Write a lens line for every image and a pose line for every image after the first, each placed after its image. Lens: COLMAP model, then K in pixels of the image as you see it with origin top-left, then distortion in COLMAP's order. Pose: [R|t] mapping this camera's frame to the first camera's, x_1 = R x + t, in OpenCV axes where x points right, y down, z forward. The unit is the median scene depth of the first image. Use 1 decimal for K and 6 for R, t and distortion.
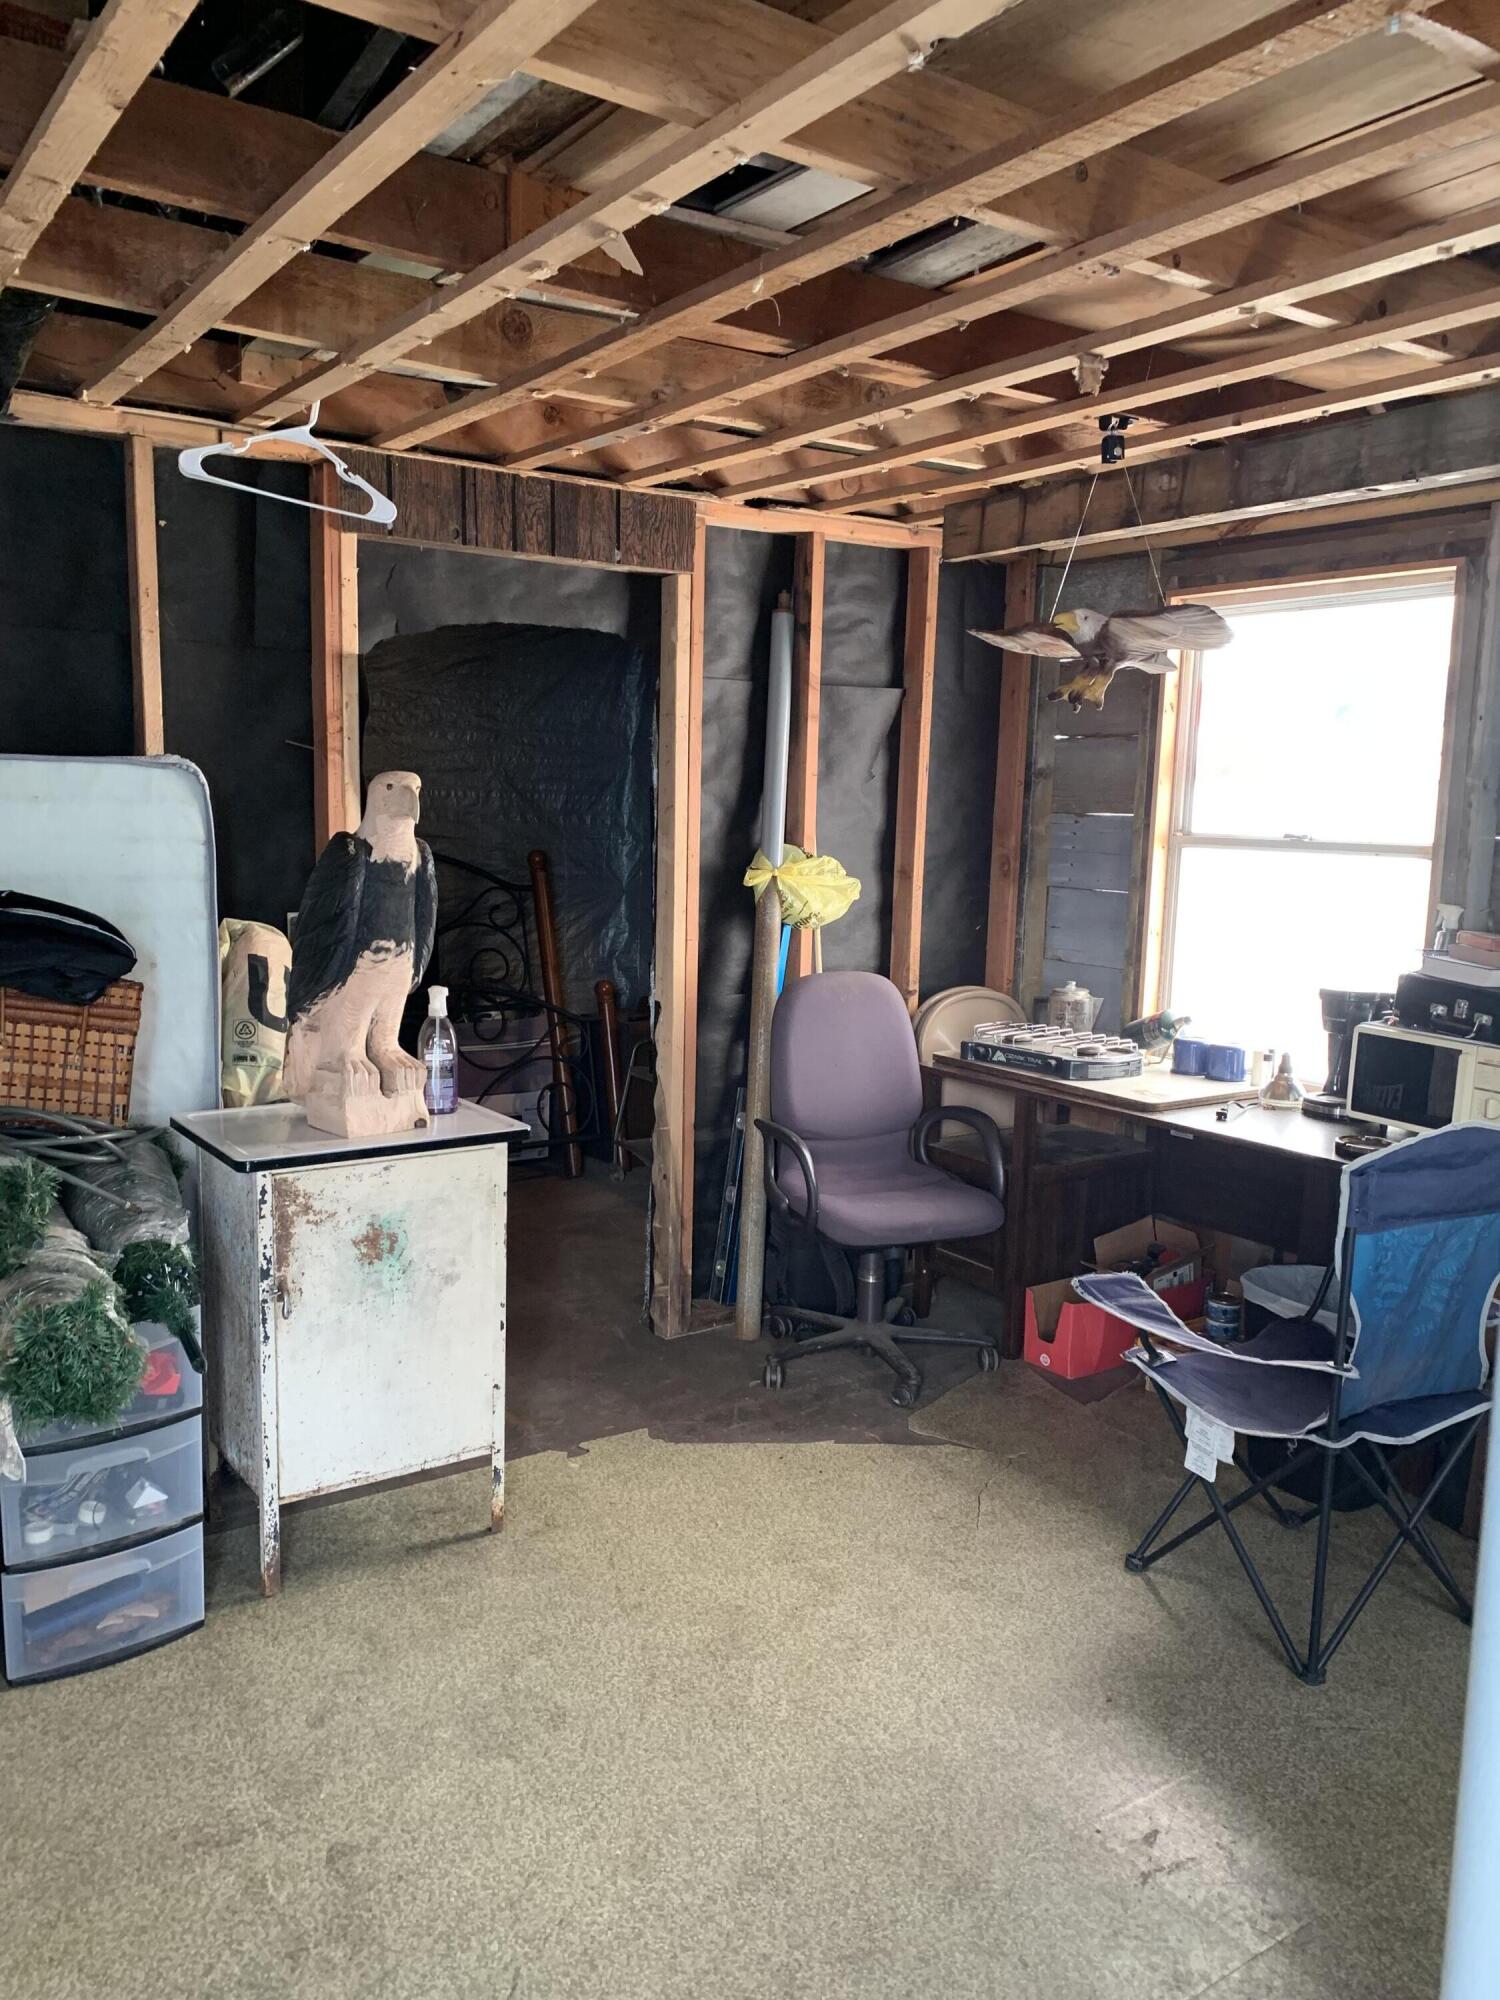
lens RADIAL K [[1595.9, 0, 750.0], [0, 1595.9, 1000.0], [0, 0, 1]] dist [0.030566, -0.020827]
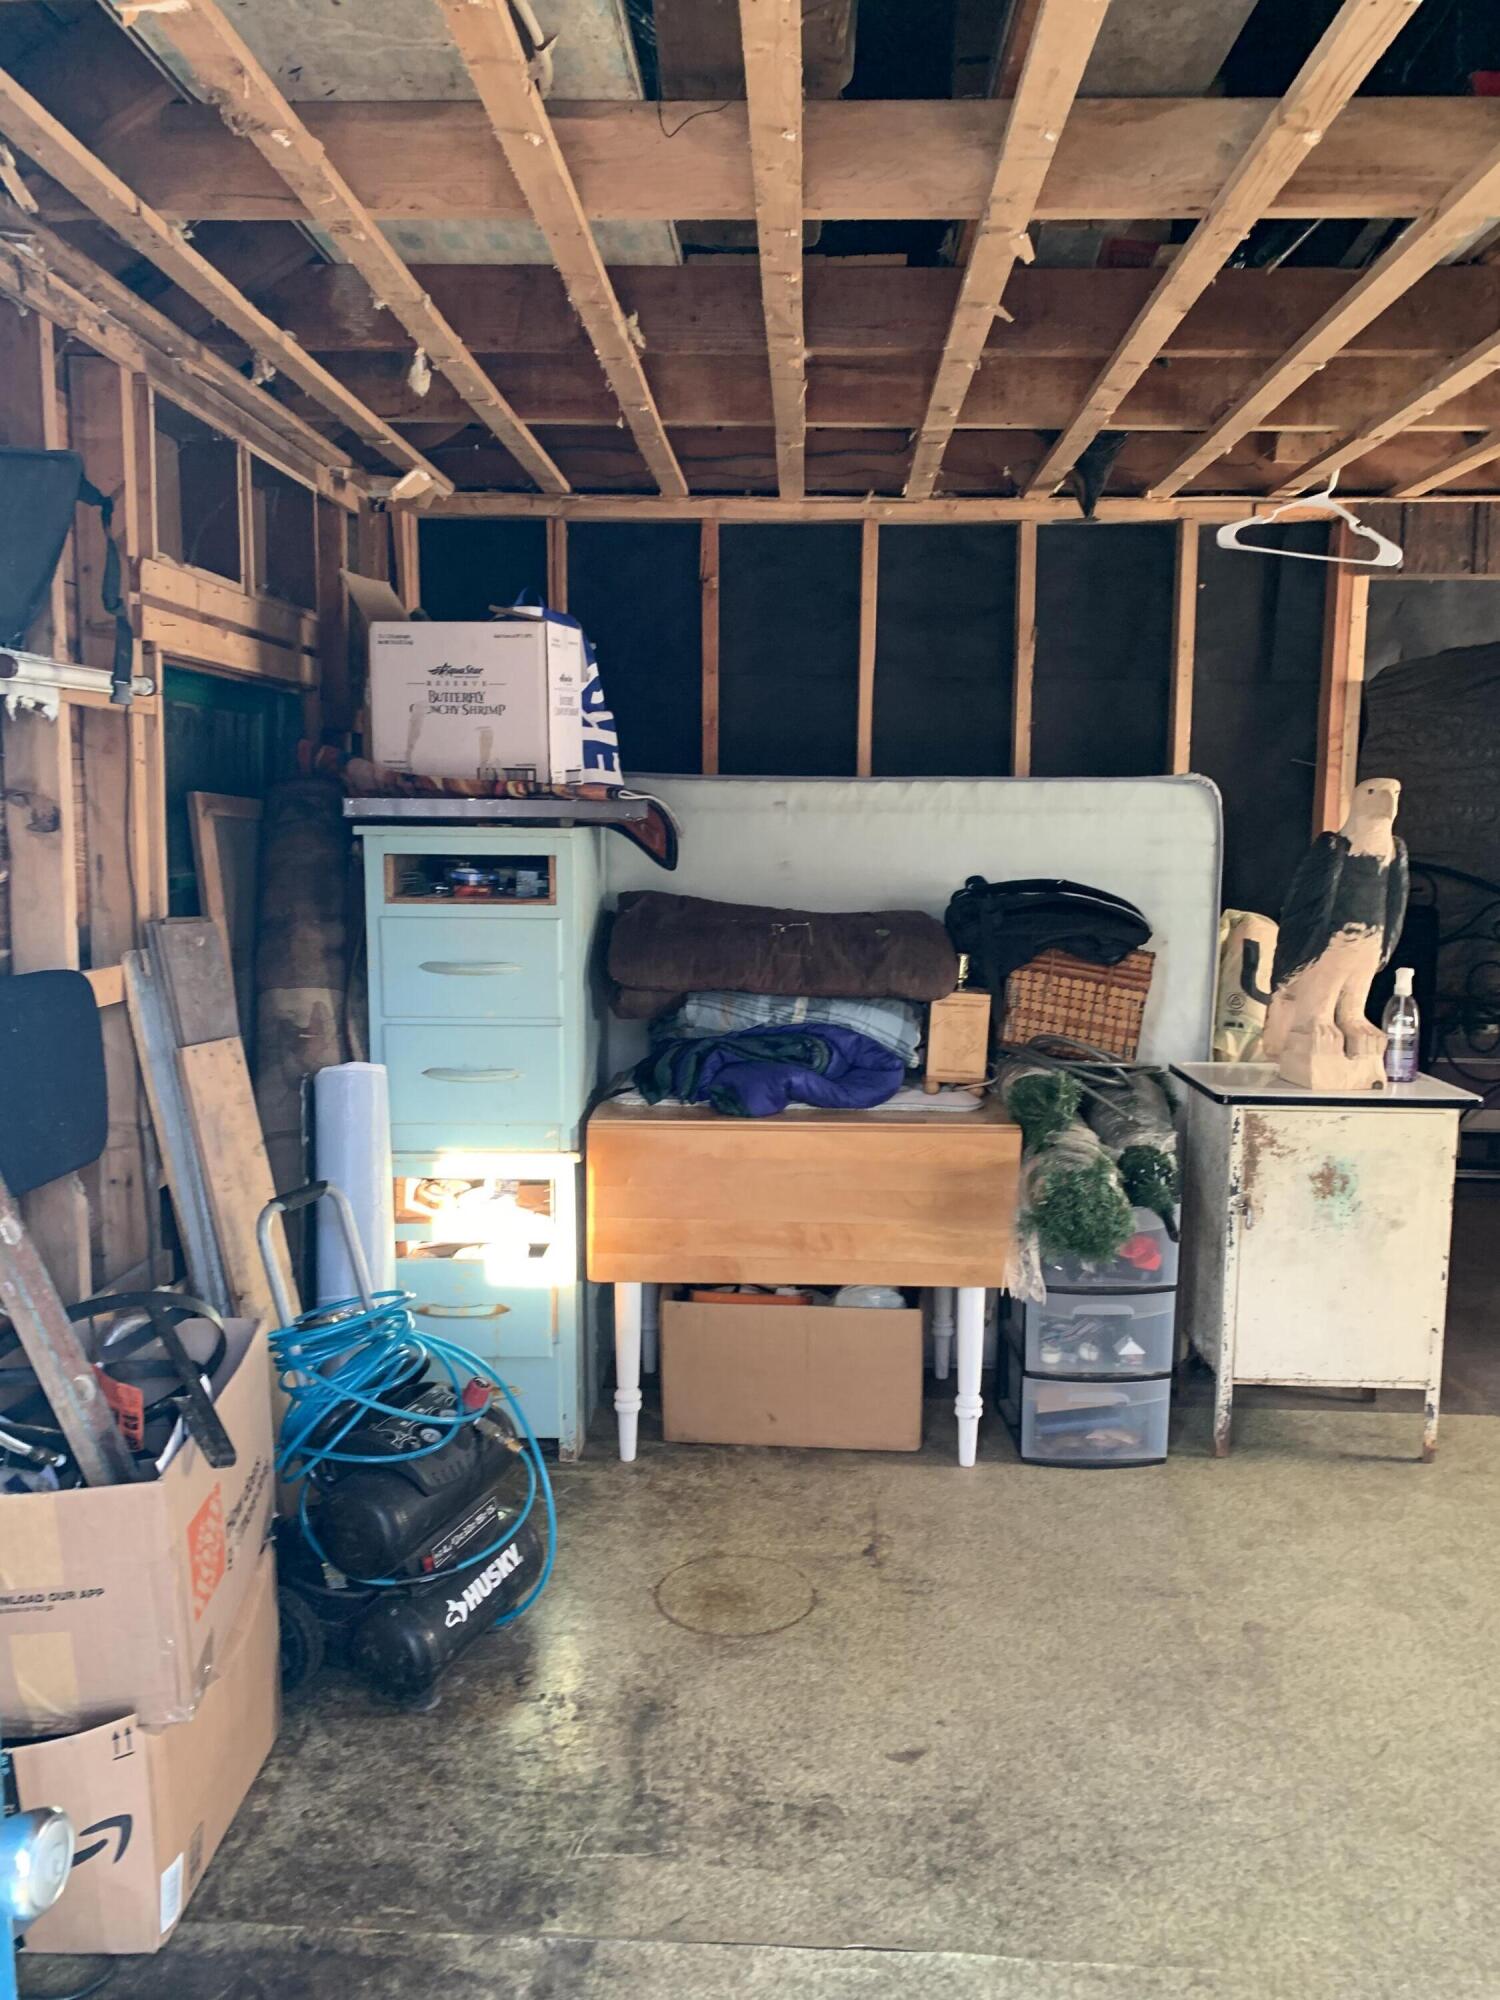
lens RADIAL K [[1547.0, 0, 750.0], [0, 1547.0, 1000.0], [0, 0, 1]] dist [0.004502, -0.008948]
pose [[0.808588, 0.060338, -0.585274, 0.077885], [-0.071127, 0.997457, 0.004564, 0.044950], [0.584060, 0.037938, 0.810823, -0.171025]]
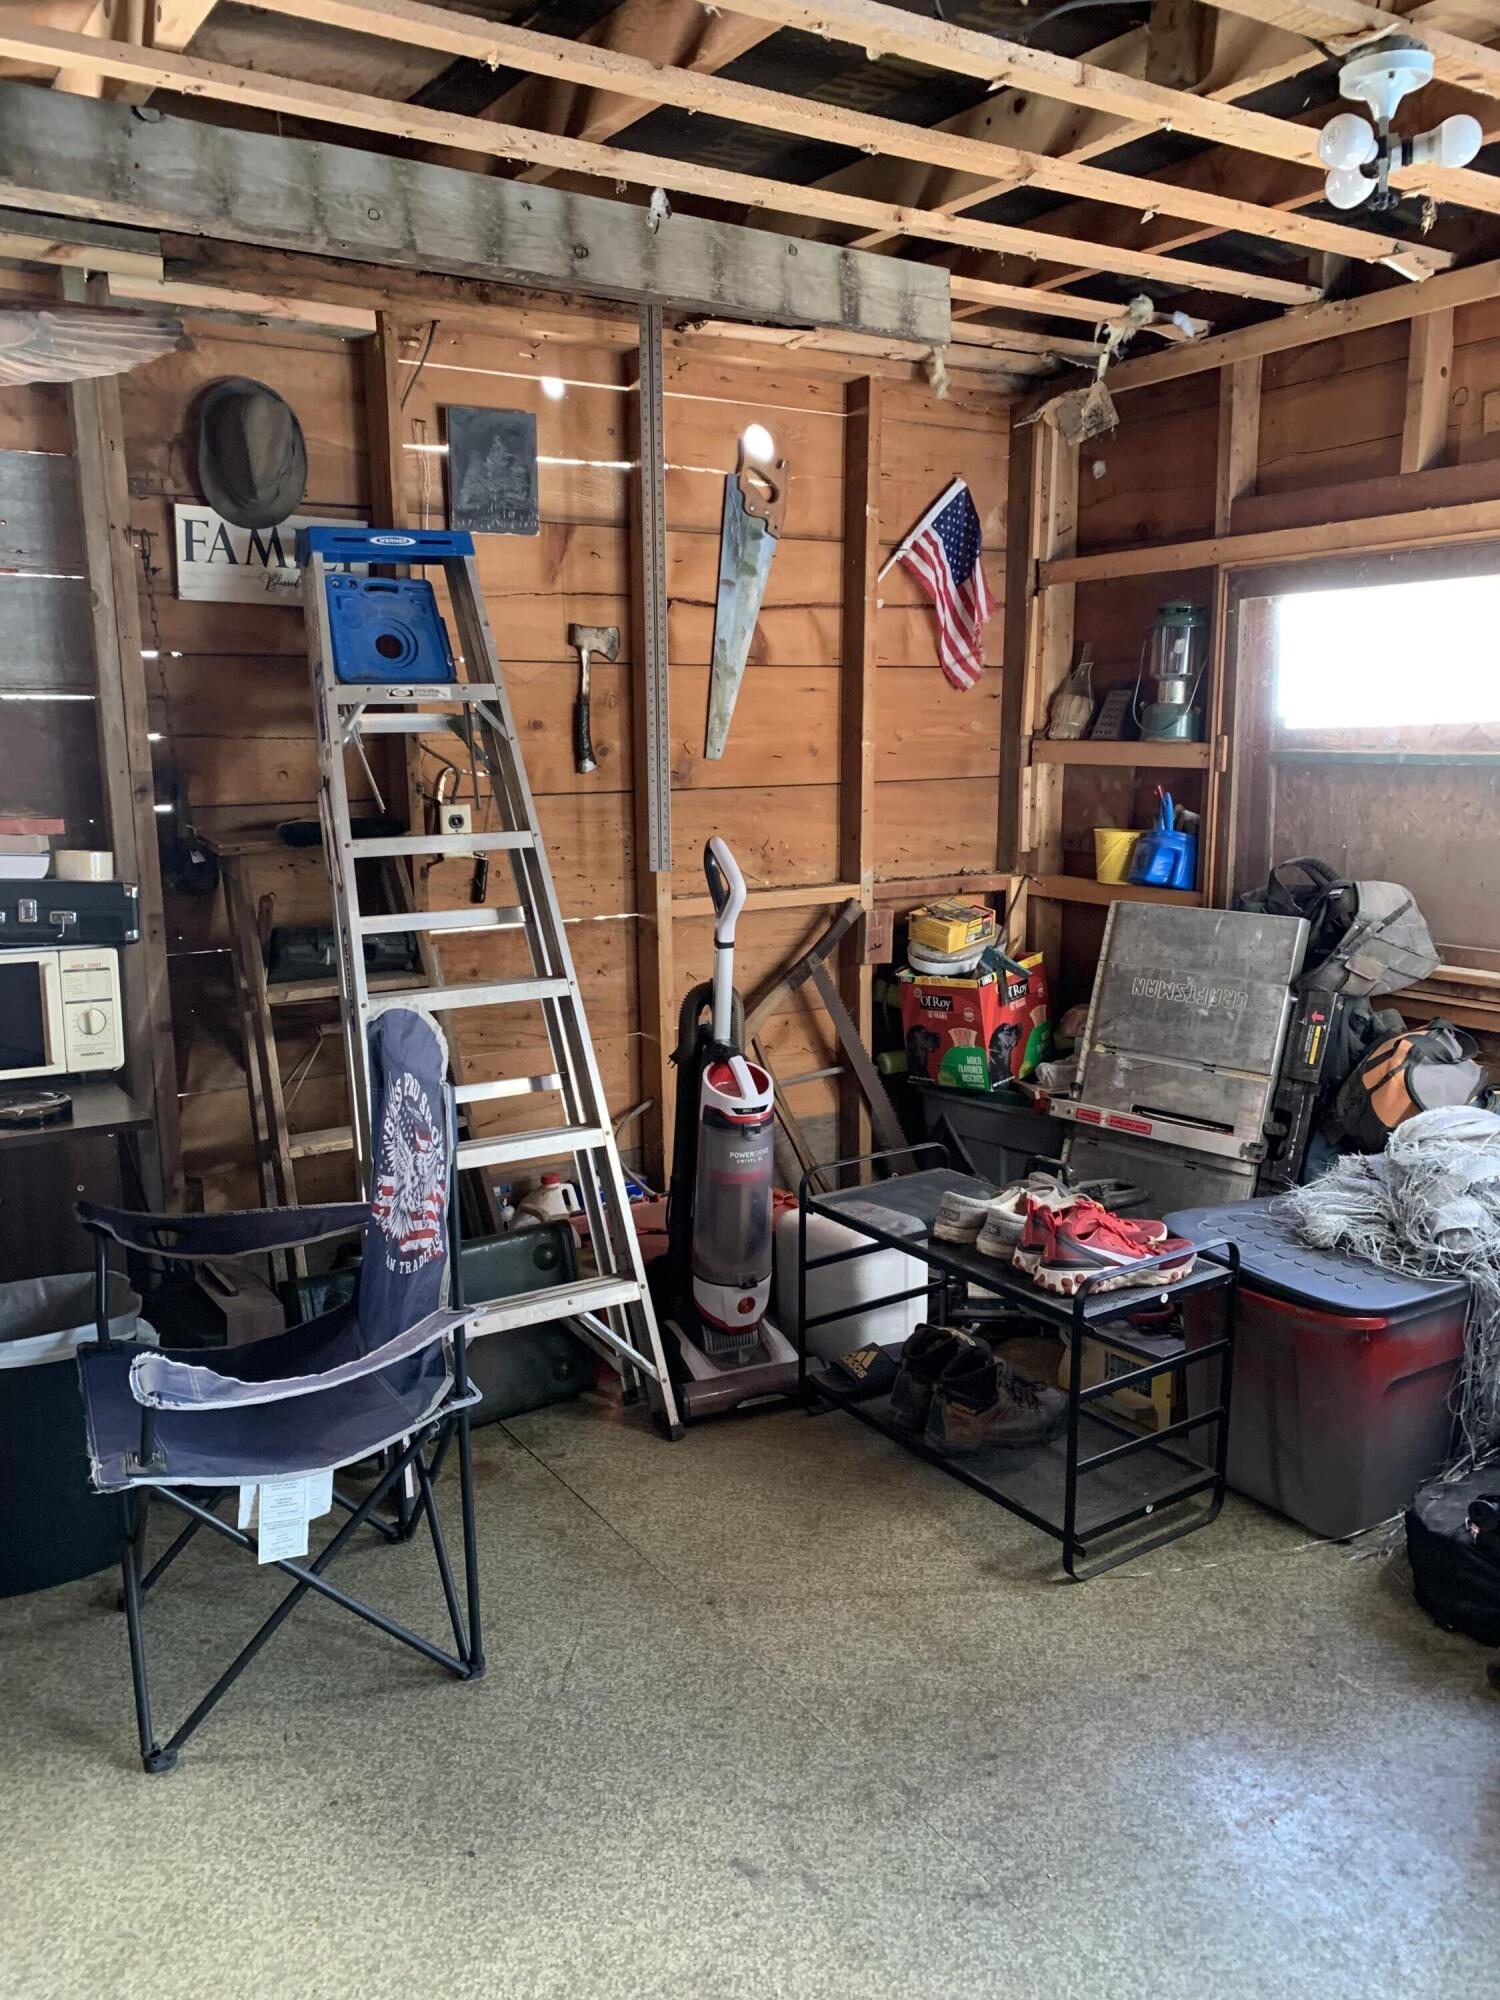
lens RADIAL K [[1584.4, 0, 750.0], [0, 1584.4, 1000.0], [0, 0, 1]] dist [0.041346, 0.000650]
pose [[0.032778, -0.208541, 0.977464, -0.299744], [0.138363, 0.969520, 0.202206, -0.057330], [-0.989839, 0.128617, 0.060633, 0.559453]]
